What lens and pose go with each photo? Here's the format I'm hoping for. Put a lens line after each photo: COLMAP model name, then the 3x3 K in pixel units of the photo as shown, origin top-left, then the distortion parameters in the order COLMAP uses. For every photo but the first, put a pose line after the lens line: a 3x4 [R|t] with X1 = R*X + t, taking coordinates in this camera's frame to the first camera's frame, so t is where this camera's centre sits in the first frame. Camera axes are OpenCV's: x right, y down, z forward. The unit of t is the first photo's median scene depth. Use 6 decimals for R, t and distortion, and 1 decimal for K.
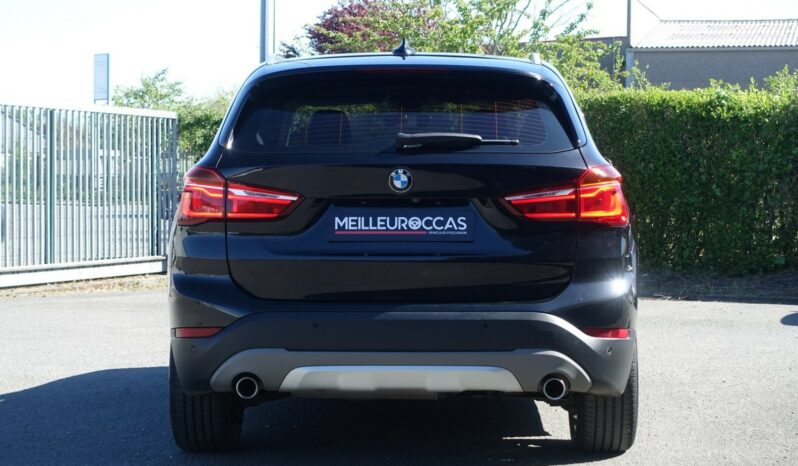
lens RADIAL K [[1752.3, 0, 399.0], [0, 1752.3, 233.0], [0, 0, 1]] dist [-0.045928, 0.050204]
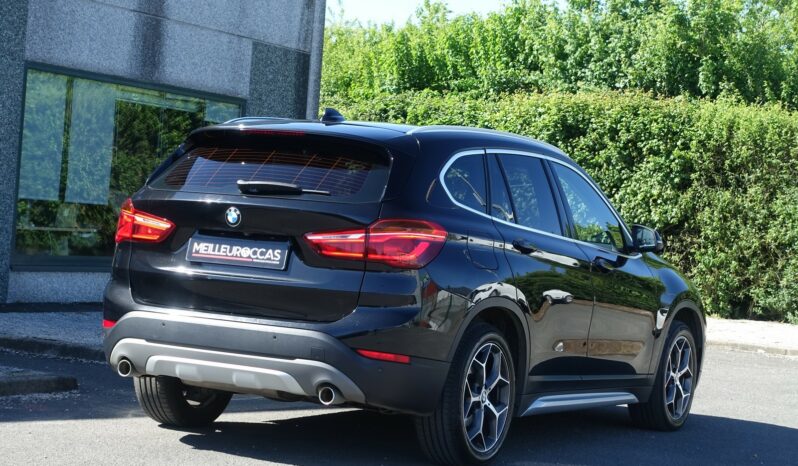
lens RADIAL K [[1726.6, 0, 399.0], [0, 1726.6, 233.0], [0, 0, 1]] dist [-0.042283, -0.154802]
pose [[0.886854, 0.071038, -0.456557, 0.670921], [-0.090942, 0.995619, -0.021739, -0.002281], [0.453012, 0.060800, 0.889429, -0.052595]]
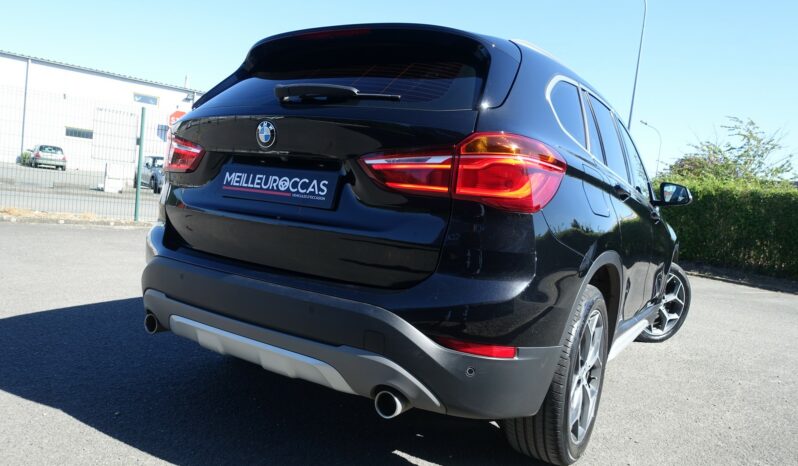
lens RADIAL K [[544.4, 0, 399.0], [0, 544.4, 233.0], [0, 0, 1]] dist [-0.007135, 0.001345]
pose [[0.854397, 0.120108, -0.505548, 0.207453], [-0.118245, 0.992335, 0.035920, 0.002624], [0.505987, 0.029089, 0.862050, 0.785510]]
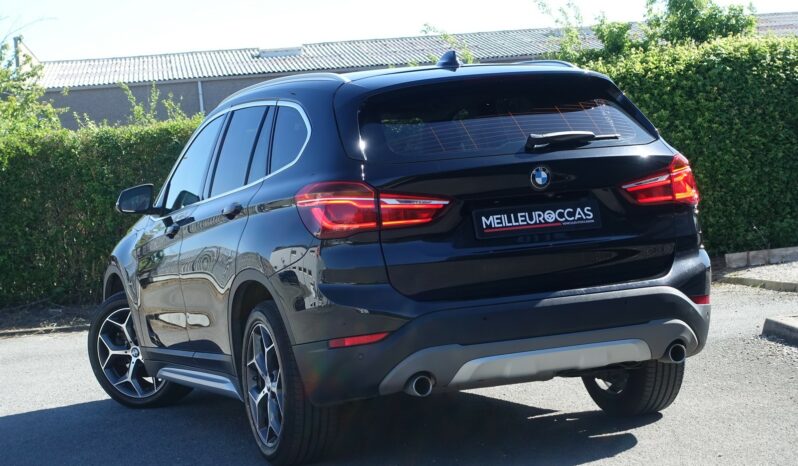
lens RADIAL K [[1726.6, 0, 399.0], [0, 1726.6, 233.0], [0, 0, 1]] dist [-0.042283, -0.154802]
pose [[0.921605, -0.086568, 0.378353, -0.481728], [0.094900, 0.995481, -0.003393, -0.000477], [-0.376349, 0.039032, 0.925655, 0.046939]]
